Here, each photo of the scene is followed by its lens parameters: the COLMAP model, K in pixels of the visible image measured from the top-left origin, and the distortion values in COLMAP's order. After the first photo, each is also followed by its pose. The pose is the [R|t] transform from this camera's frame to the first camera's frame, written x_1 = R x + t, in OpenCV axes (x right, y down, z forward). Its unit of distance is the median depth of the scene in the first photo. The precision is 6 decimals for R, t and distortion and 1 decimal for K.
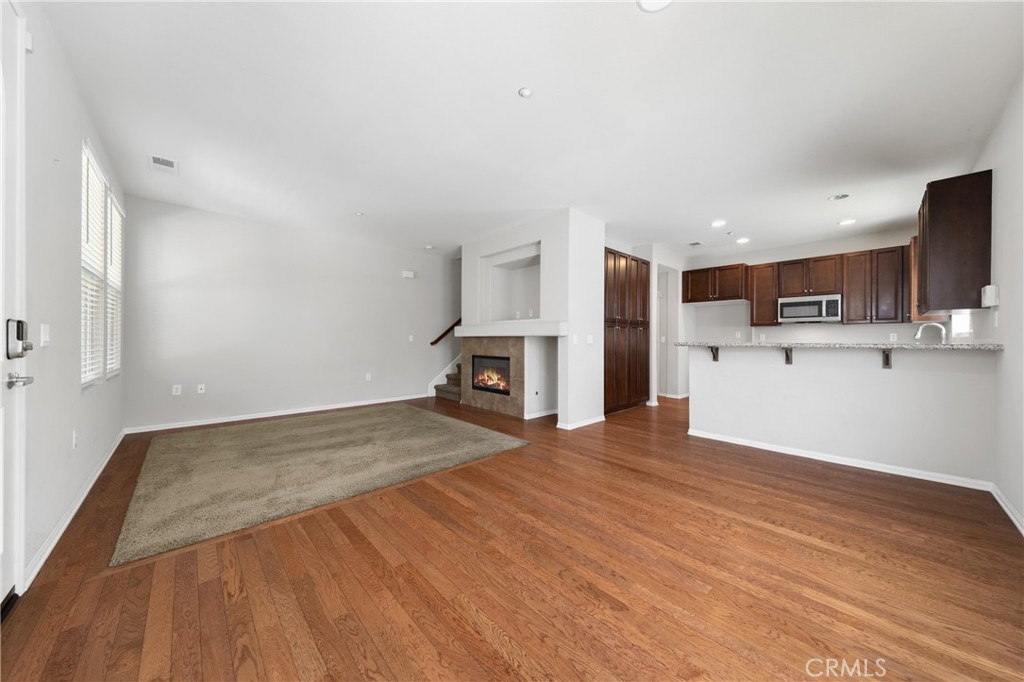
lens RADIAL K [[347.2, 0, 514.8], [0, 347.2, 342.7], [0, 0, 1]] dist [0.016078, 0.000165]
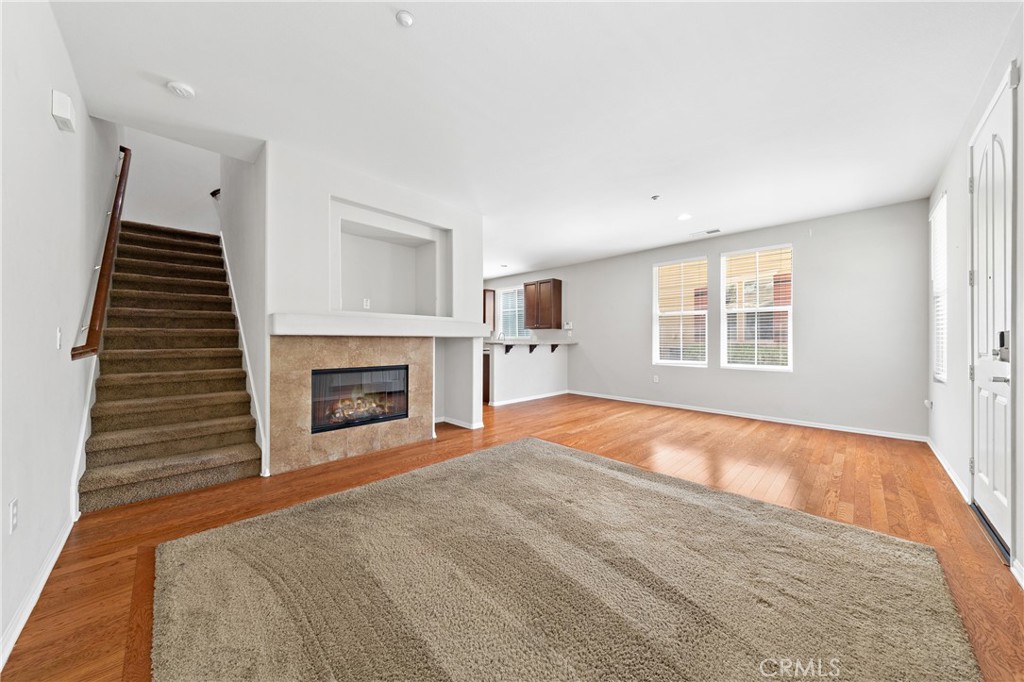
lens RADIAL K [[347.2, 0, 514.5], [0, 347.2, 337.4], [0, 0, 1]] dist [0.016078, 0.000165]
pose [[-0.033522, 0.002104, 0.999436, -0.752052], [0.002994, 0.999994, -0.002005, -0.013834], [-0.999433, 0.002925, -0.033528, 0.796739]]
